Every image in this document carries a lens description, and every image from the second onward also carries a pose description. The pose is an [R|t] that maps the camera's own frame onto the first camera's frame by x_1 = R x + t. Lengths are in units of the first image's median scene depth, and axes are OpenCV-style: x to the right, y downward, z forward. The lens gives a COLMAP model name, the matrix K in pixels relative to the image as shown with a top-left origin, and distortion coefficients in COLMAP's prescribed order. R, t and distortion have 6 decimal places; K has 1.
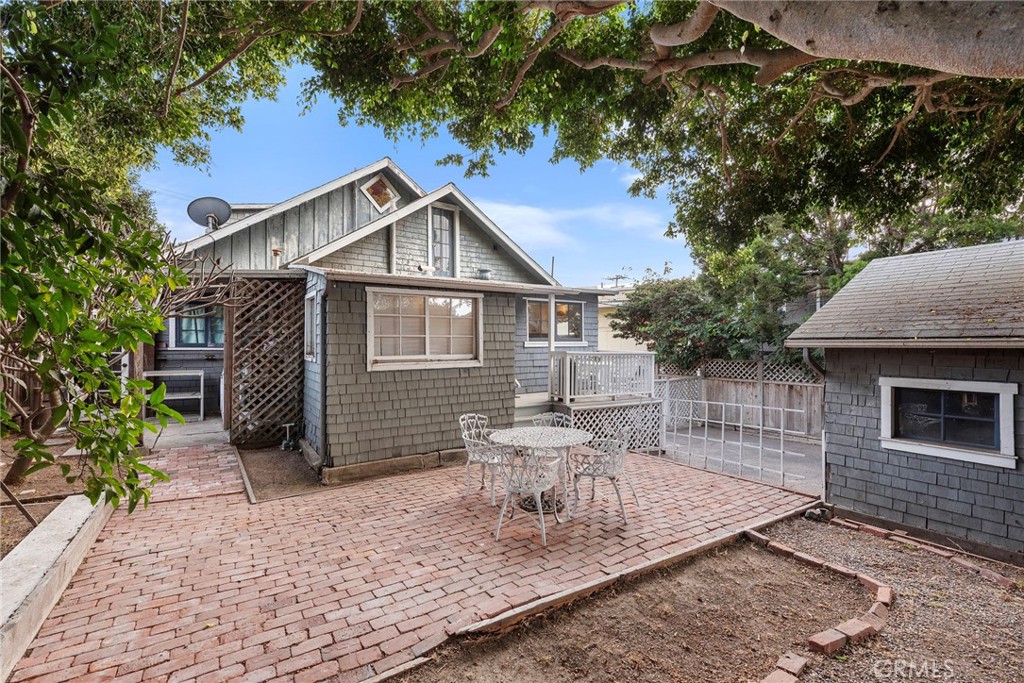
lens RADIAL K [[477.6, 0, 512.0], [0, 477.6, 341.5], [0, 0, 1]] dist [0.000415, 0.000012]
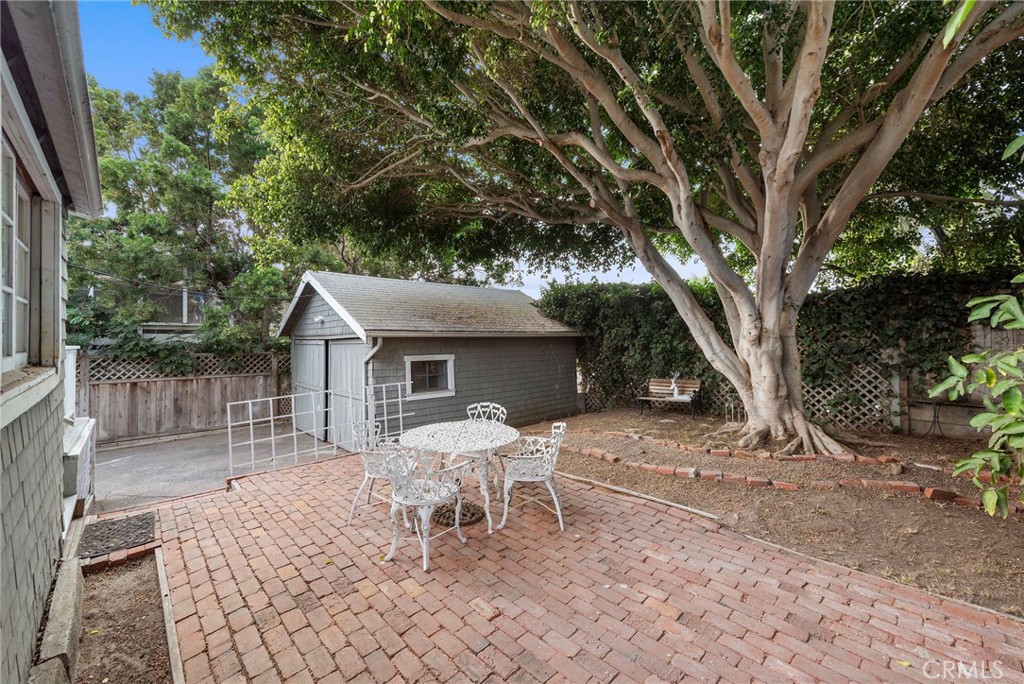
lens RADIAL K [[416.5, 0, 512.0], [0, 416.5, 342.0], [0, 0, 1]] dist [0.000702, 0.000011]
pose [[-0.204988, -0.010489, 0.978708, -0.638033], [-0.001142, 0.999944, 0.010477, 0.014788], [-0.978764, 0.001030, -0.204988, 0.962390]]
